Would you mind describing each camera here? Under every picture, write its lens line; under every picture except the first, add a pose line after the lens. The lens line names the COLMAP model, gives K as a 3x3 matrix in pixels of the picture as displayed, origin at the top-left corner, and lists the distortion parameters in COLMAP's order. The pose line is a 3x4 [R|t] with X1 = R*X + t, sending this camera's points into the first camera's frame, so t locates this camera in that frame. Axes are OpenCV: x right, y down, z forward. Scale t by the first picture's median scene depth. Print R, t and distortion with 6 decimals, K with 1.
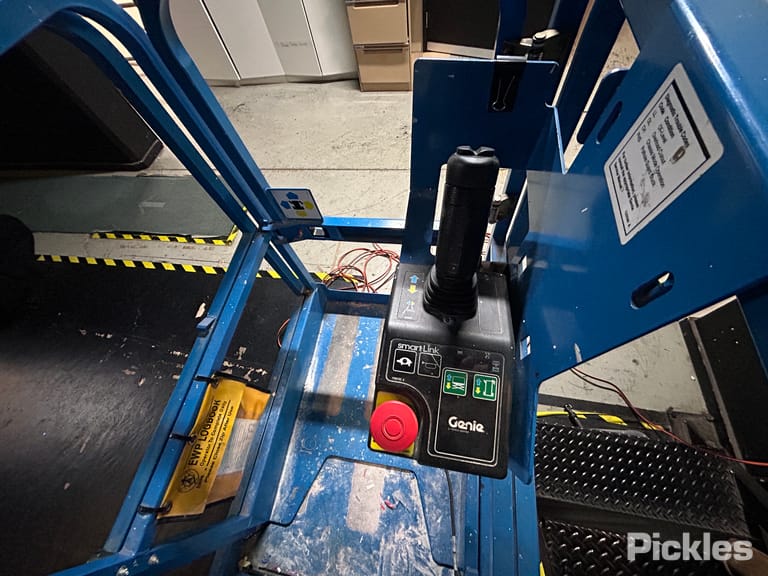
lens RADIAL K [[307.9, 0, 381.6], [0, 307.9, 287.7], [0, 0, 1]] dist [-0.001405, 0.000121]
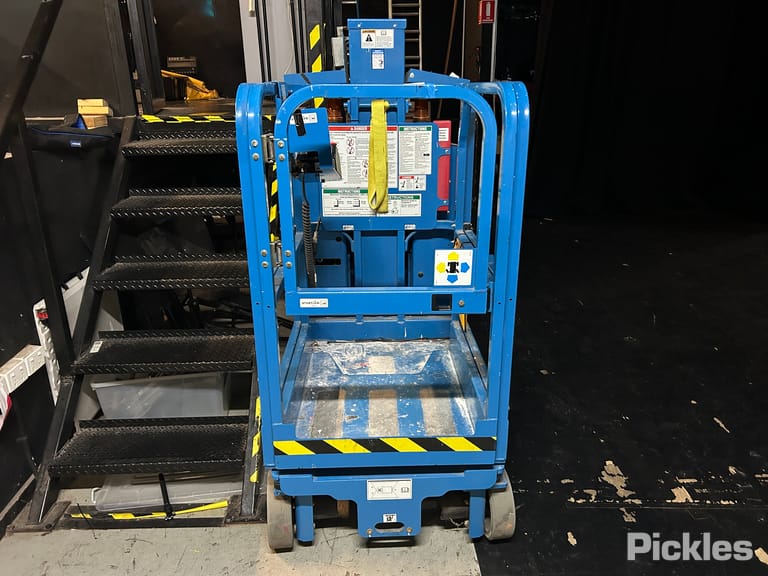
lens RADIAL K [[573.1, 0, 385.7], [0, 573.1, 300.3], [0, 0, 1]] dist [0.030841, -0.015490]
pose [[-0.972051, 0.198207, -0.125819, 0.173962], [-0.099550, 0.137372, 0.985504, -1.668436], [0.212618, 0.970486, -0.113801, 0.983469]]
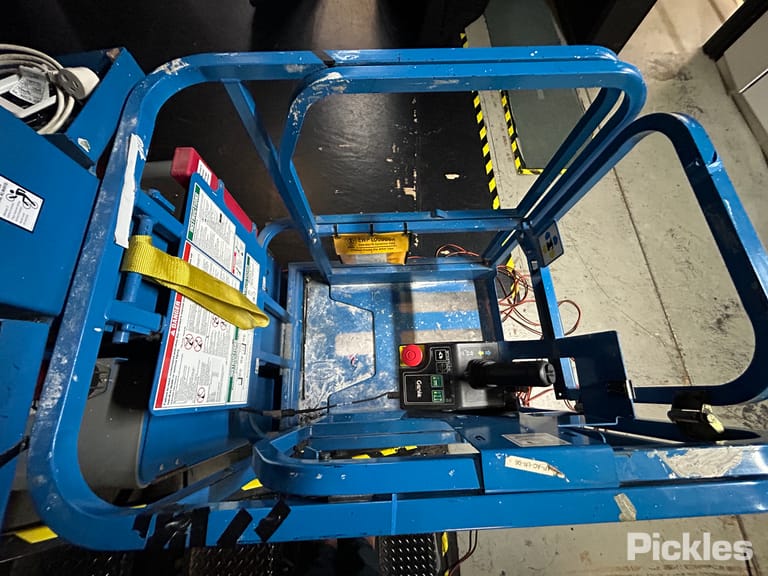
lens RADIAL K [[307.9, 0, 383.1], [0, 307.9, 285.2], [0, 0, 1]] dist [-0.001405, 0.000121]
pose [[0.199910, 0.962017, -0.185903, -0.019156], [-0.880847, 0.259549, 0.395907, -0.097126], [0.429120, 0.084606, 0.899276, -0.287762]]
